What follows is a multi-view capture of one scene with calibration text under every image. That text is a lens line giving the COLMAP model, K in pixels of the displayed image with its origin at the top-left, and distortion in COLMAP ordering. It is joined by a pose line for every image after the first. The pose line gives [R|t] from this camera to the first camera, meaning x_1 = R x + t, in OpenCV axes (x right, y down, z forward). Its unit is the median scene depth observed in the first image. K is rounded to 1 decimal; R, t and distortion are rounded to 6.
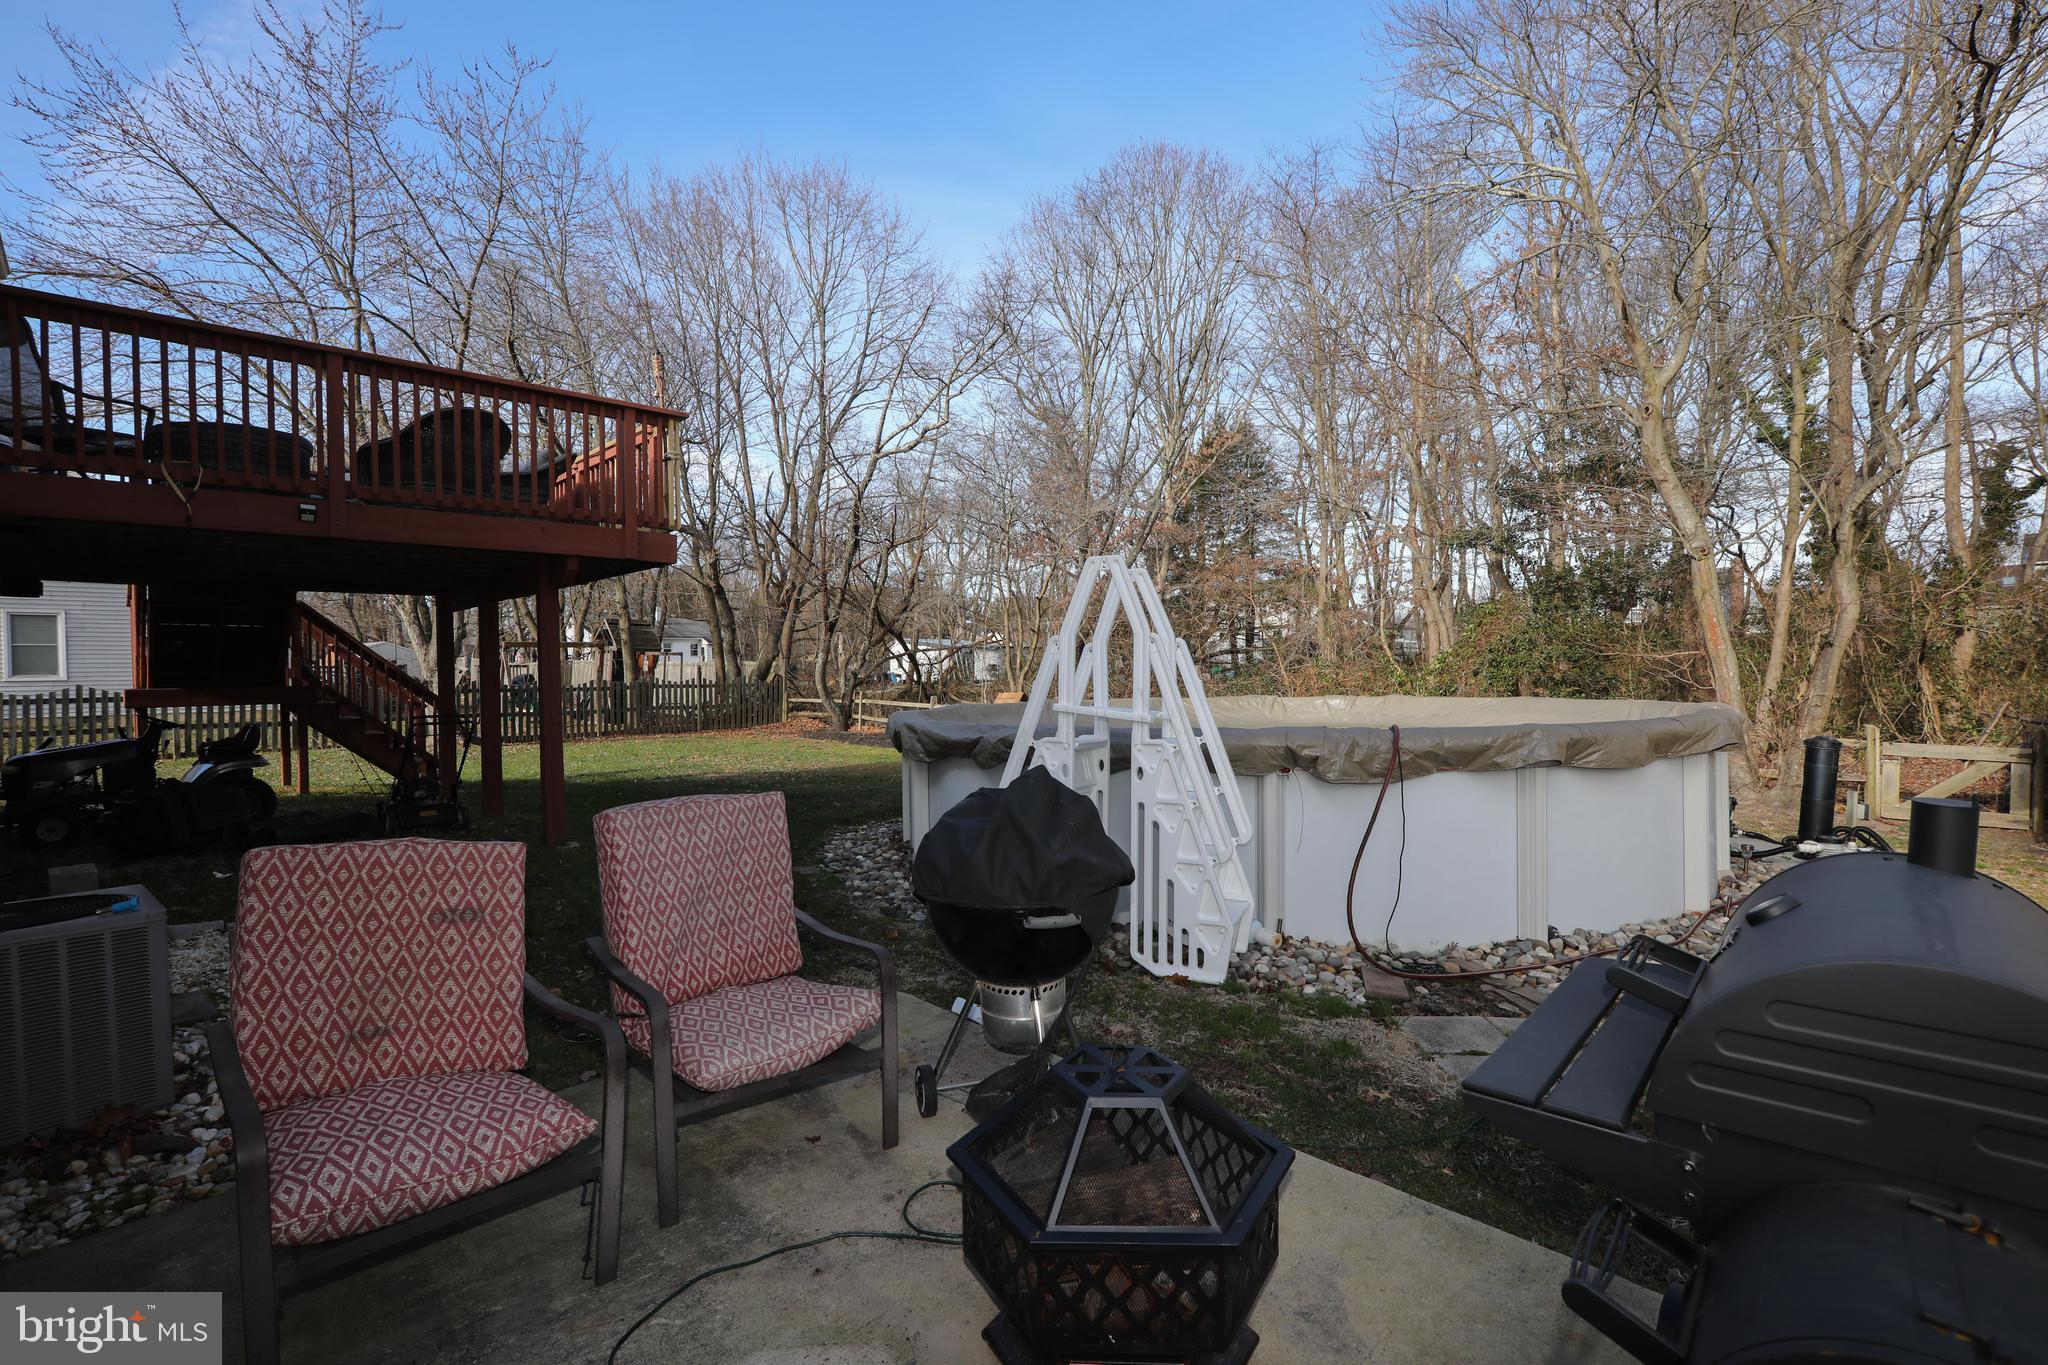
lens RADIAL K [[944.8, 0, 1023.2], [0, 944.8, 678.9], [0, 0, 1]] dist [-0.008648, -0.001571]
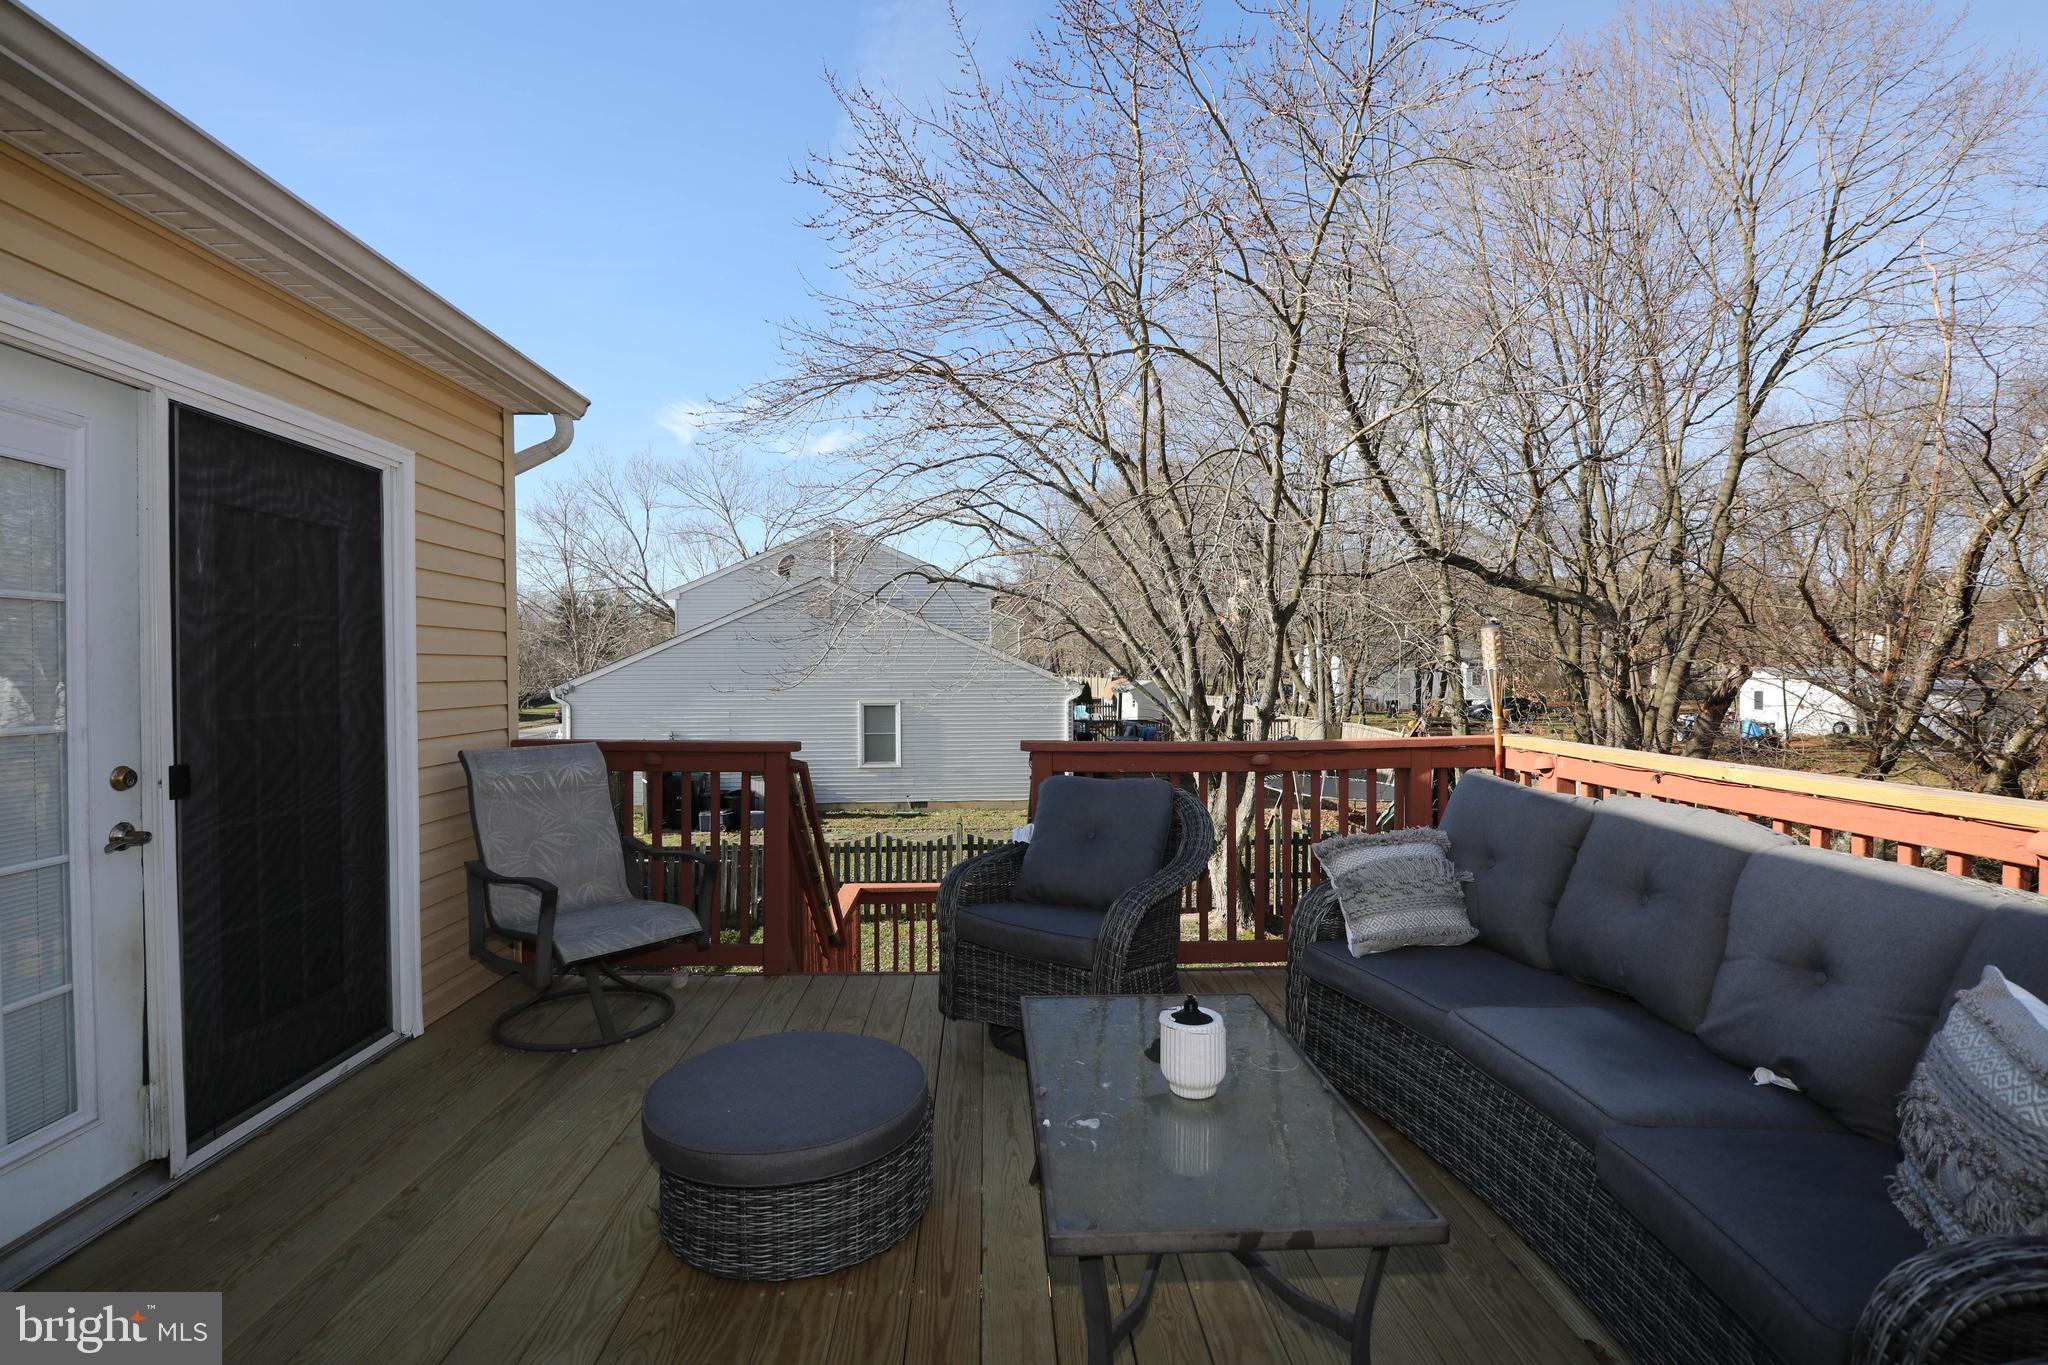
lens RADIAL K [[944.8, 0, 1026.6], [0, 944.8, 676.4], [0, 0, 1]] dist [-0.008648, -0.001571]
pose [[0.747788, 0.019227, -0.663659, -0.166217], [-0.013658, 0.999815, 0.013577, -0.086985], [0.663797, -0.001088, 0.747912, 0.227726]]
